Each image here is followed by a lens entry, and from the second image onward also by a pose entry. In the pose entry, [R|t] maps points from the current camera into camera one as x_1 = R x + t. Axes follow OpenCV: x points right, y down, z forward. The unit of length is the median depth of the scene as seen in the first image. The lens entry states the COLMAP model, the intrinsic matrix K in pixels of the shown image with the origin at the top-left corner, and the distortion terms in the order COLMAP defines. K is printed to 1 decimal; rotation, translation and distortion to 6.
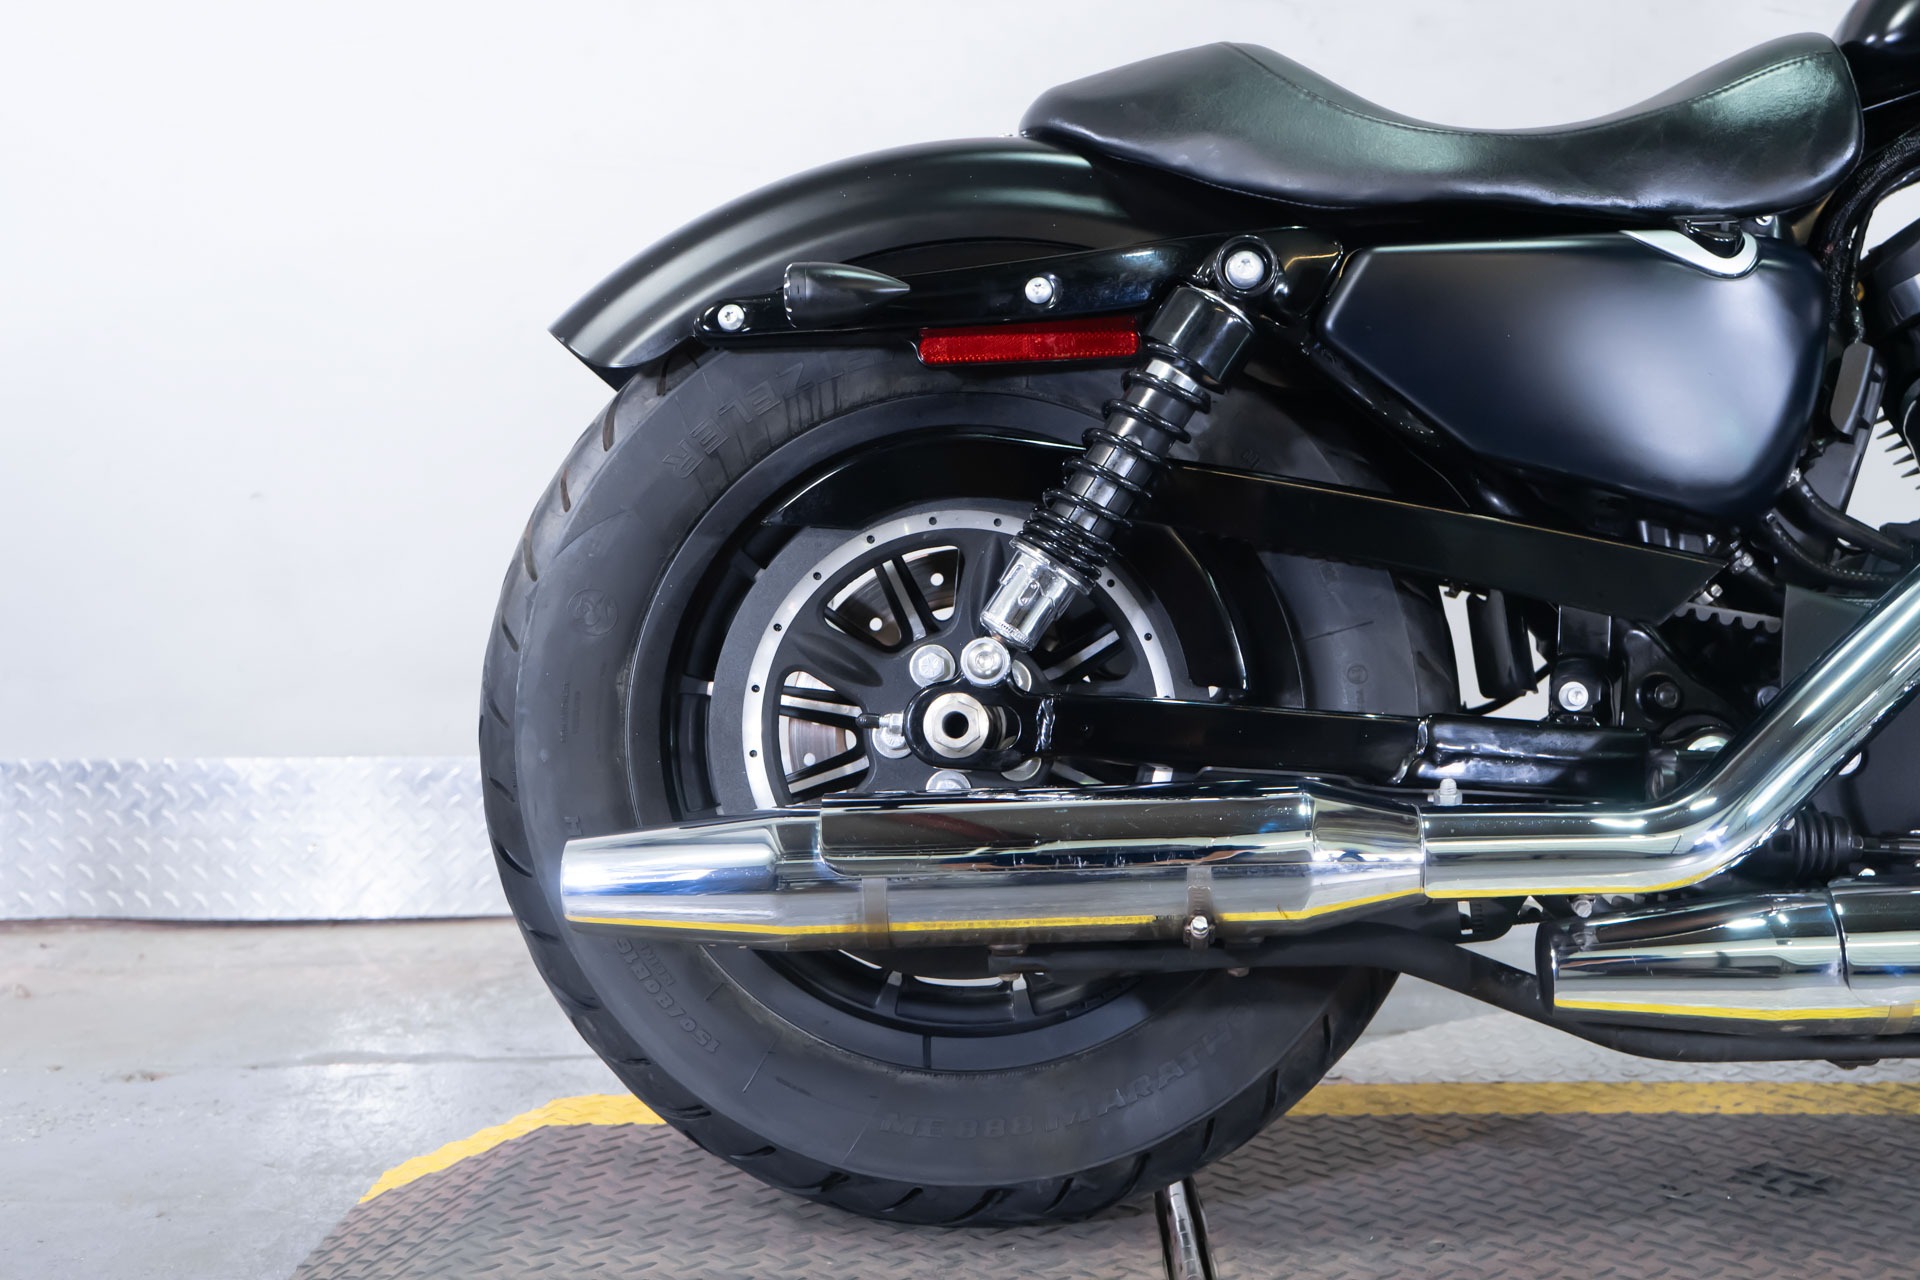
lens RADIAL K [[2256.5, 0, 991.5], [0, 2256.5, 642.9], [0, 0, 1]] dist [0.005507, 0.000000]
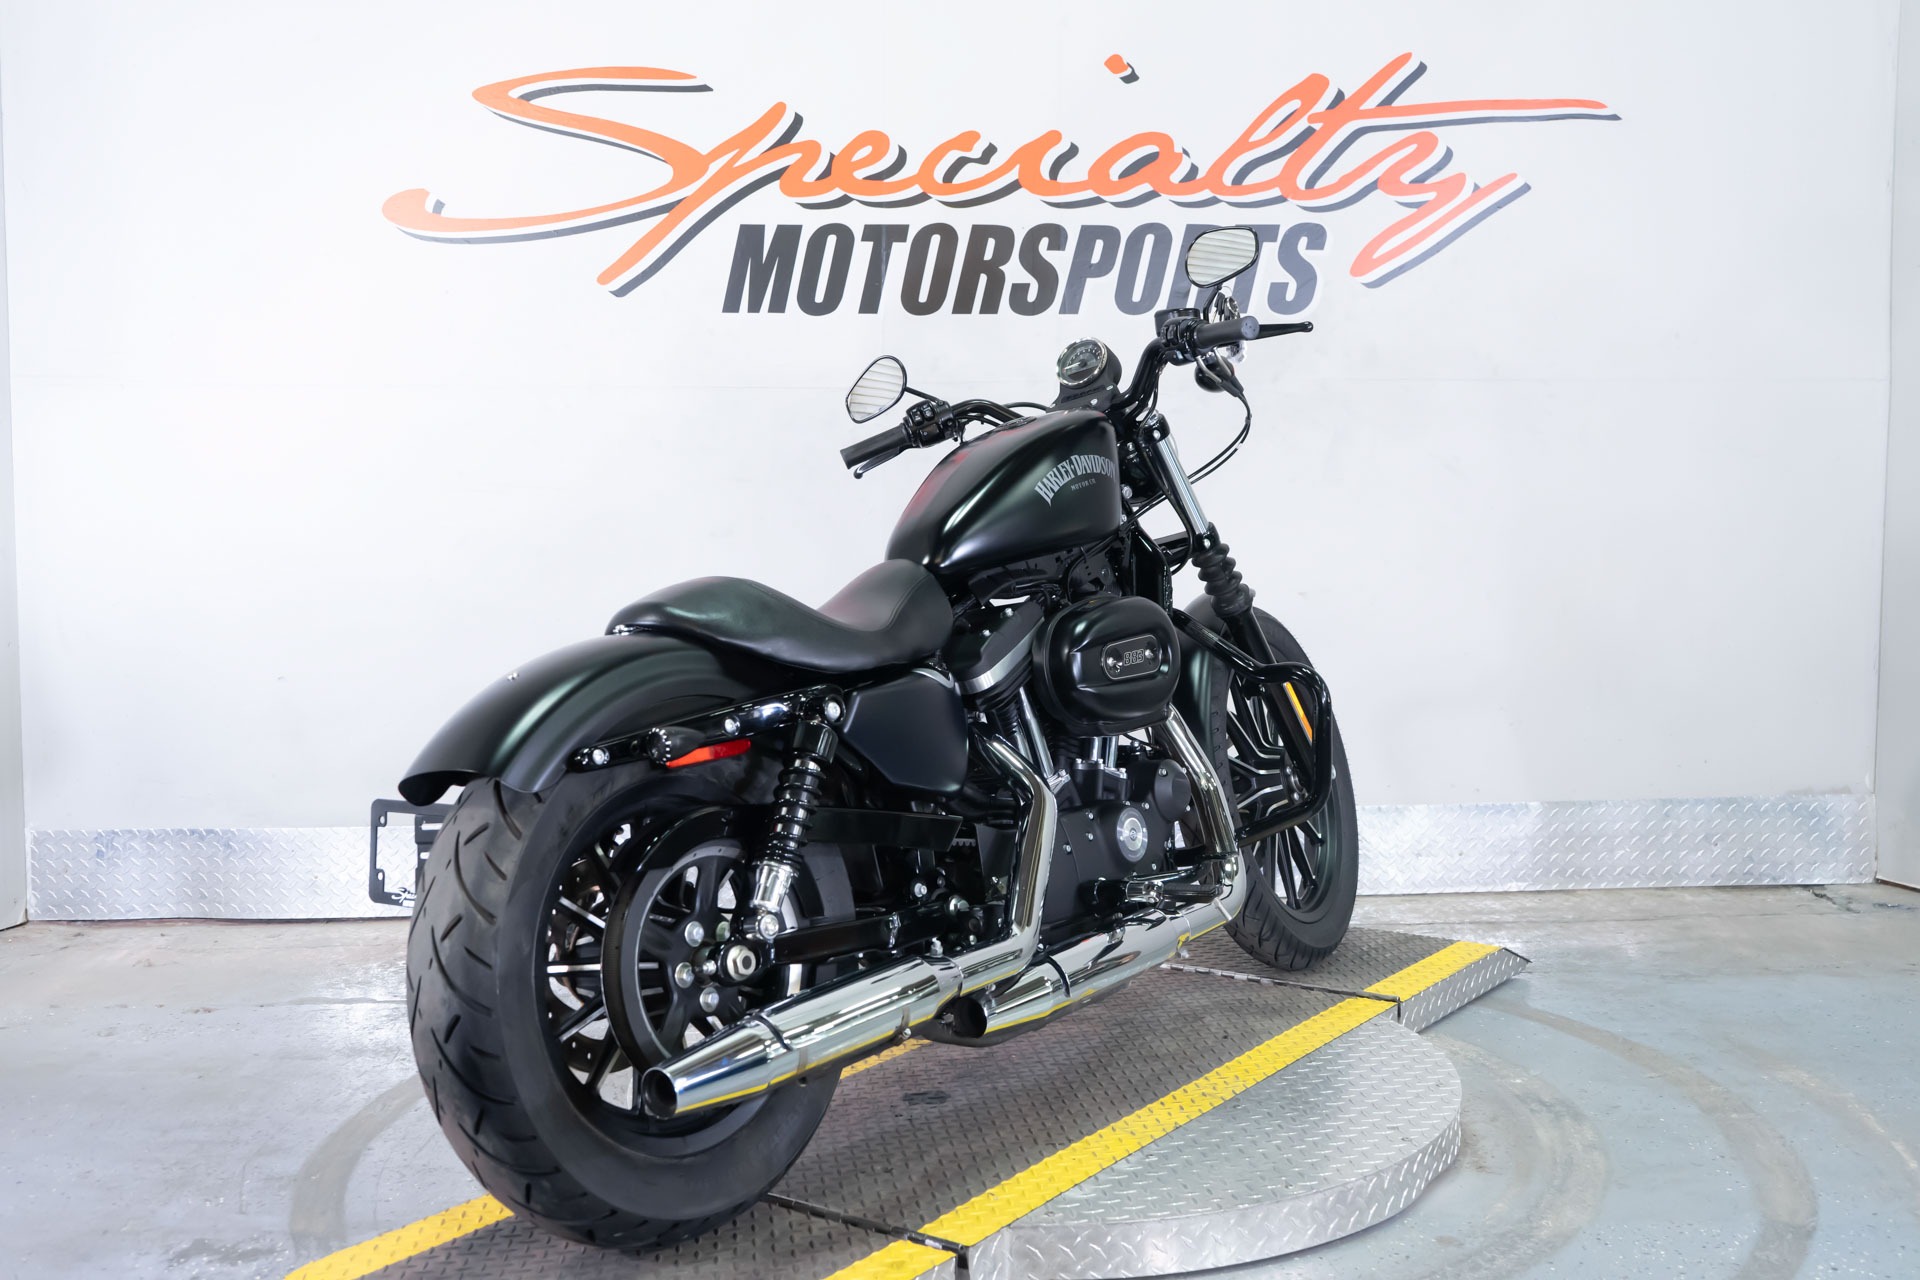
lens RADIAL K [[1981.9, 0, 961.5], [0, 1981.9, 633.3], [0, 0, 1]] dist [-0.006678, 0.000000]
pose [[0.999263, -0.007624, -0.037624, 0.326844], [0.007880, 0.999947, 0.006665, -0.132805], [0.037571, -0.006956, 0.999270, -0.644860]]
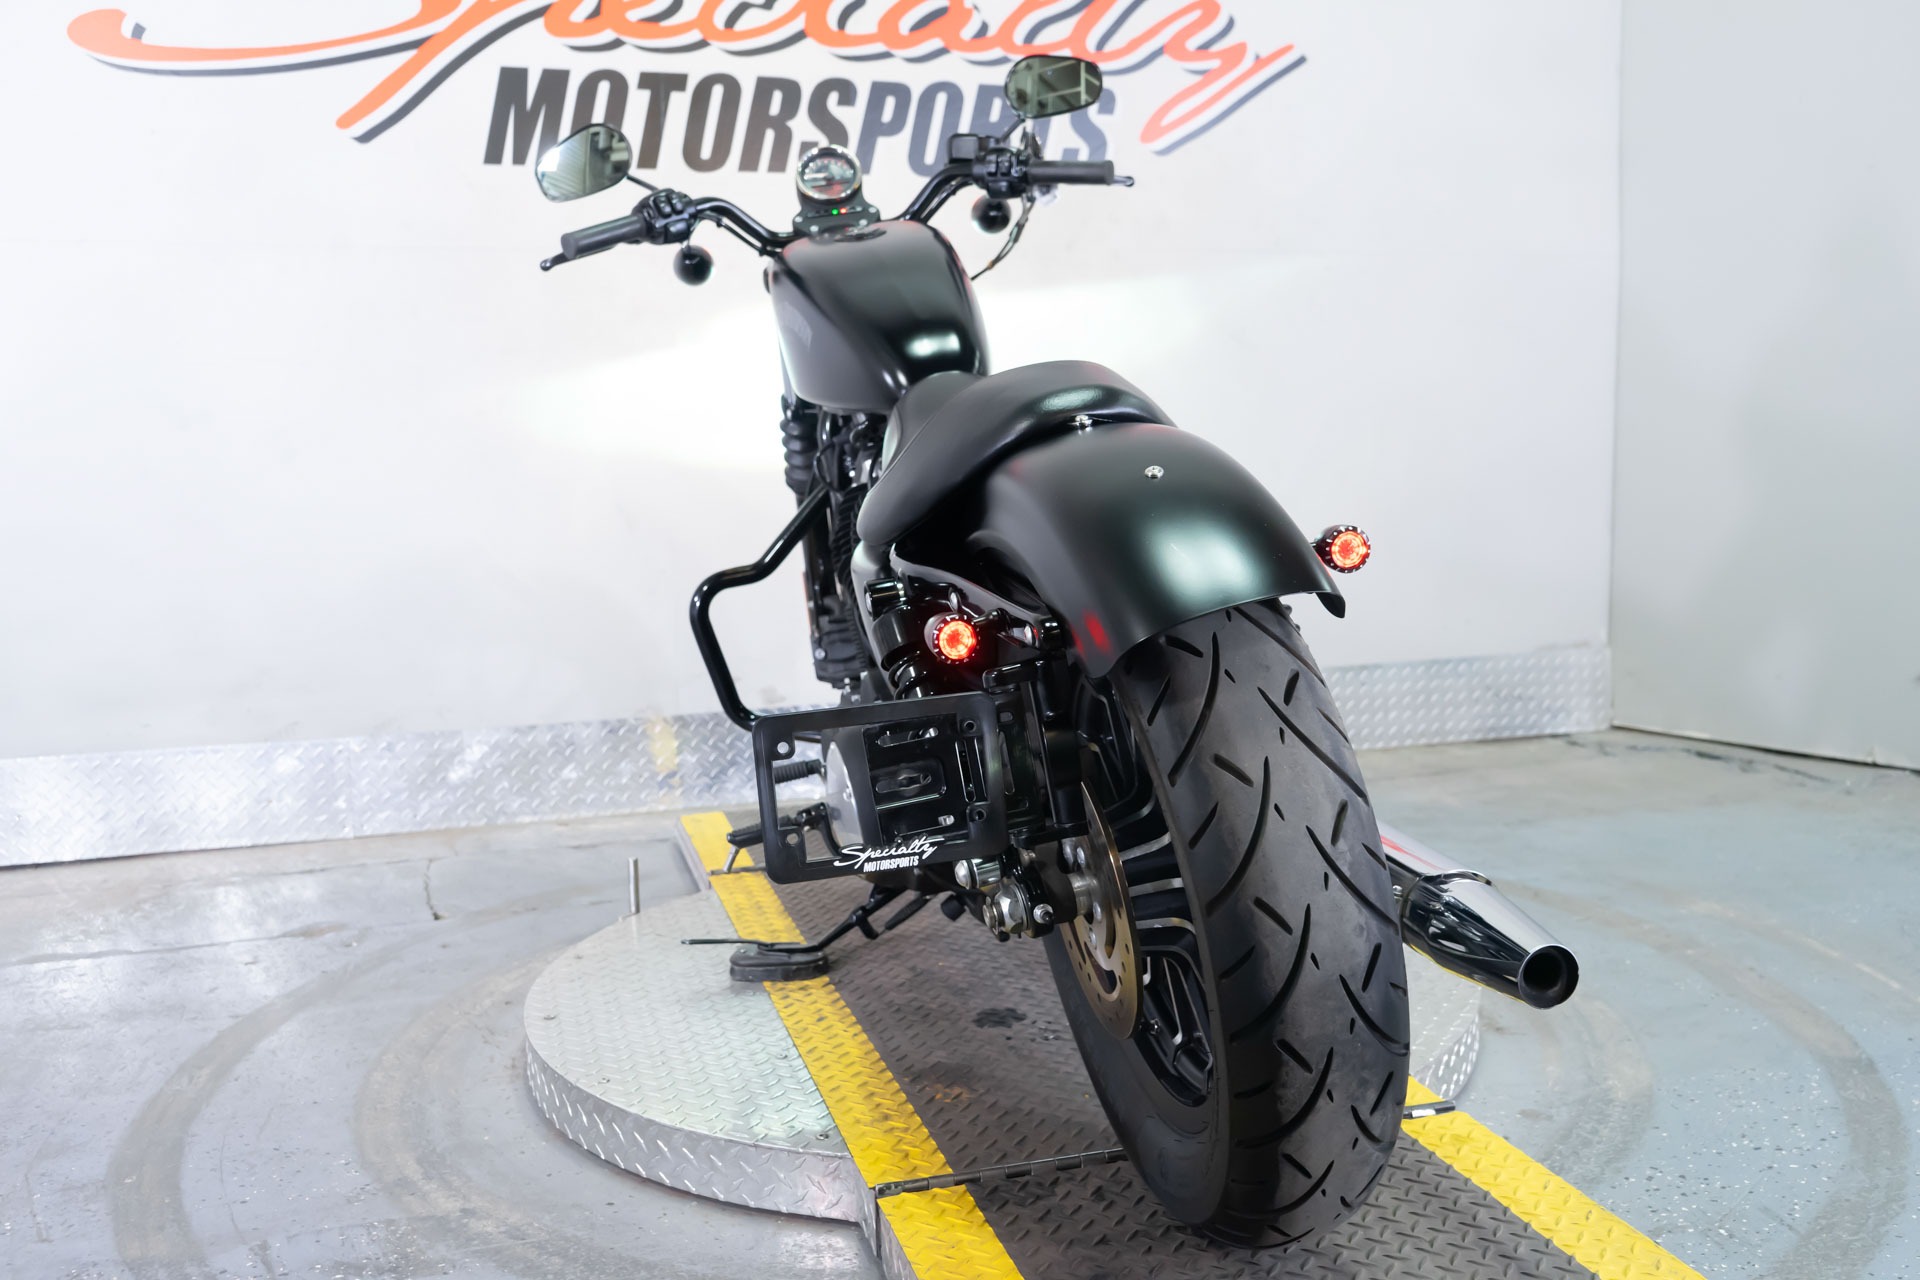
lens RADIAL K [[1755.2, 0, 975.2], [0, 1755.2, 634.6], [0, 0, 1]] dist [-0.006651, 0.000000]
pose [[0.978366, -0.046141, 0.201670, 0.117196], [0.037553, 0.998226, 0.046205, -0.076651], [-0.203444, -0.037632, 0.978363, -0.334325]]
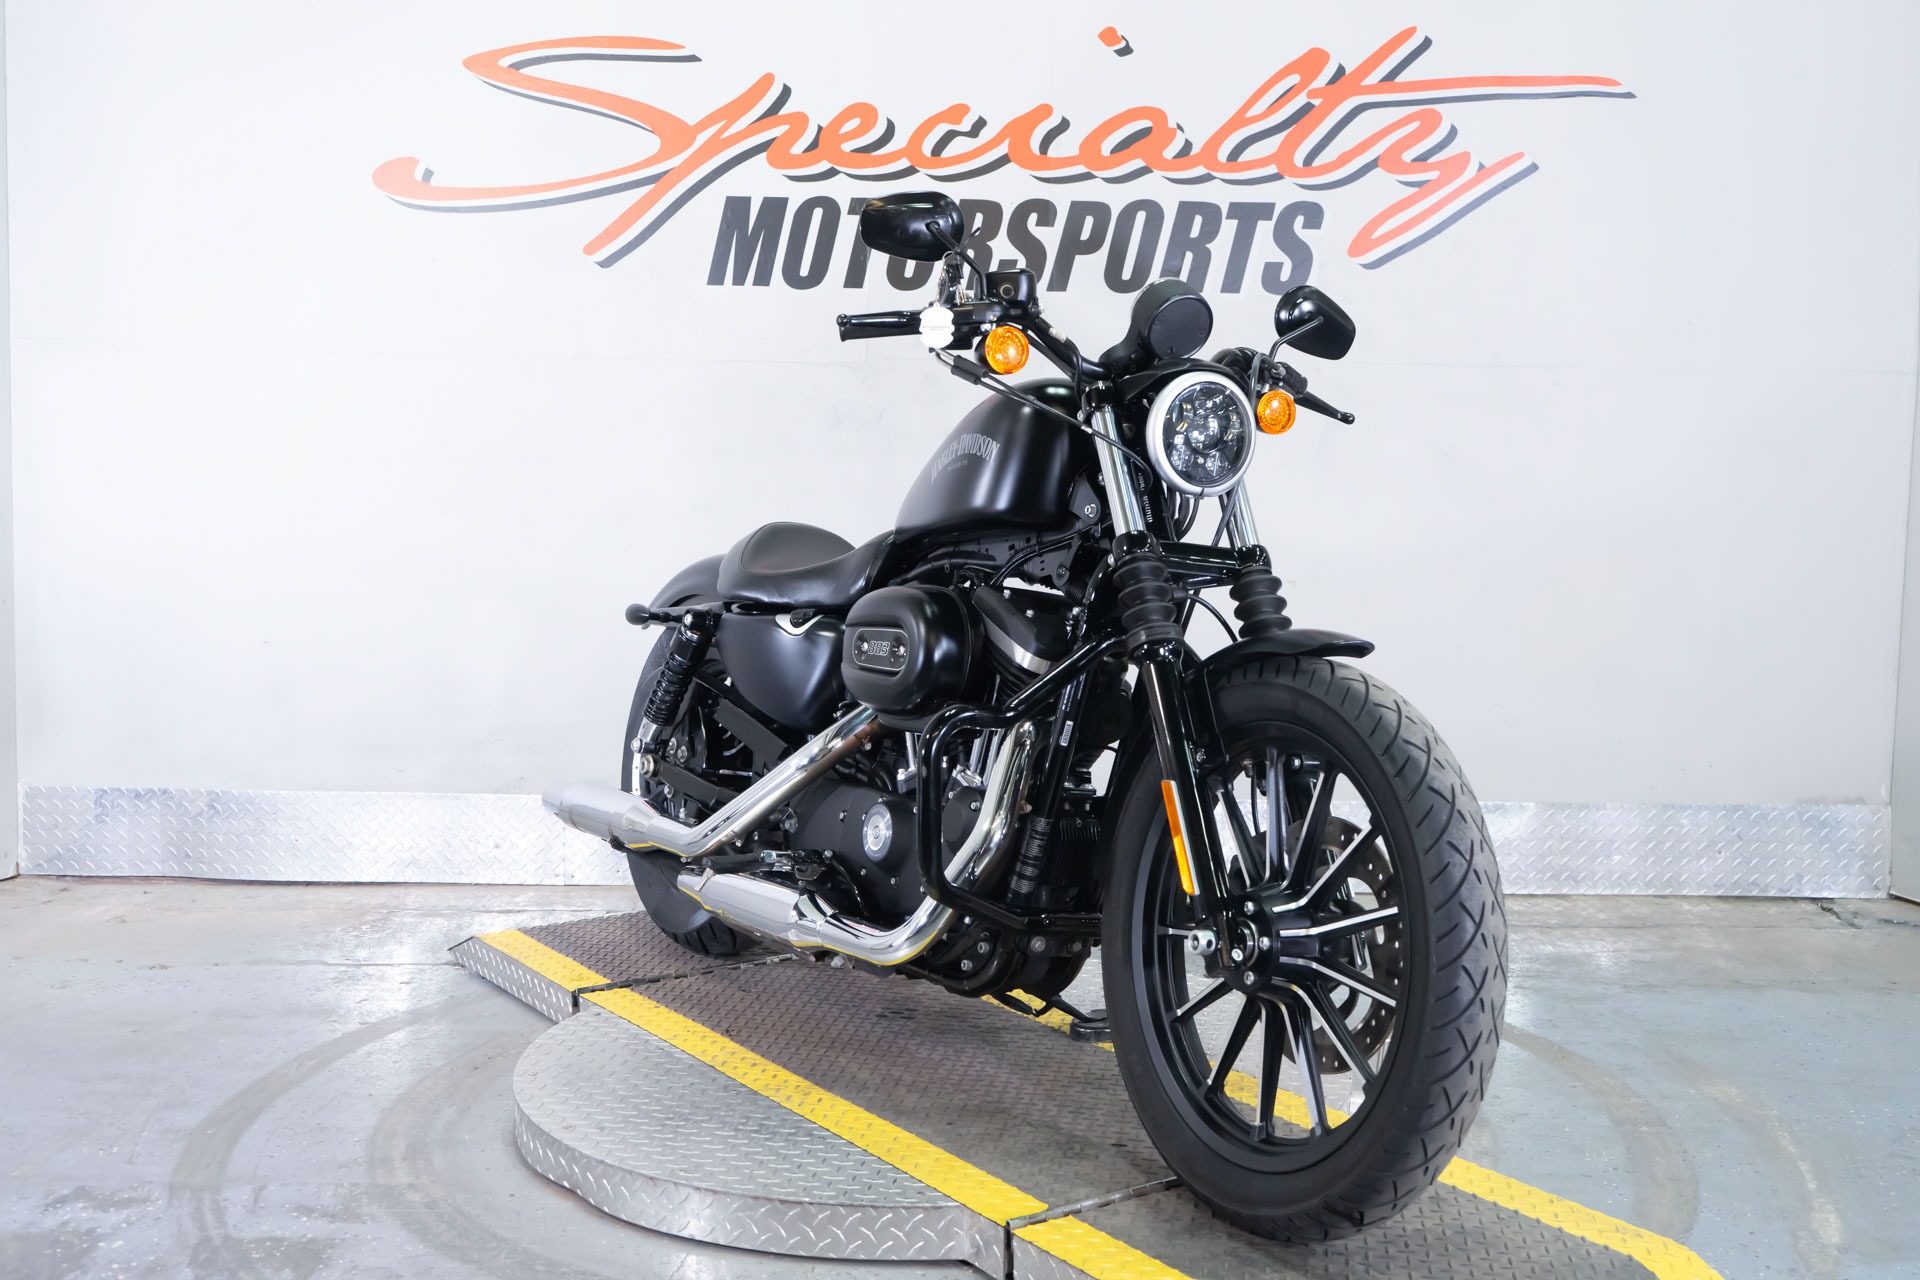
lens RADIAL K [[2037.5, 0, 961.6], [0, 2037.5, 636.2], [0, 0, 1]] dist [-0.002411, 0.000000]
pose [[0.994685, 0.017912, -0.101391, 0.474370], [-0.016199, 0.999712, 0.017688, -0.133680], [0.101679, -0.015952, 0.994689, -0.662590]]
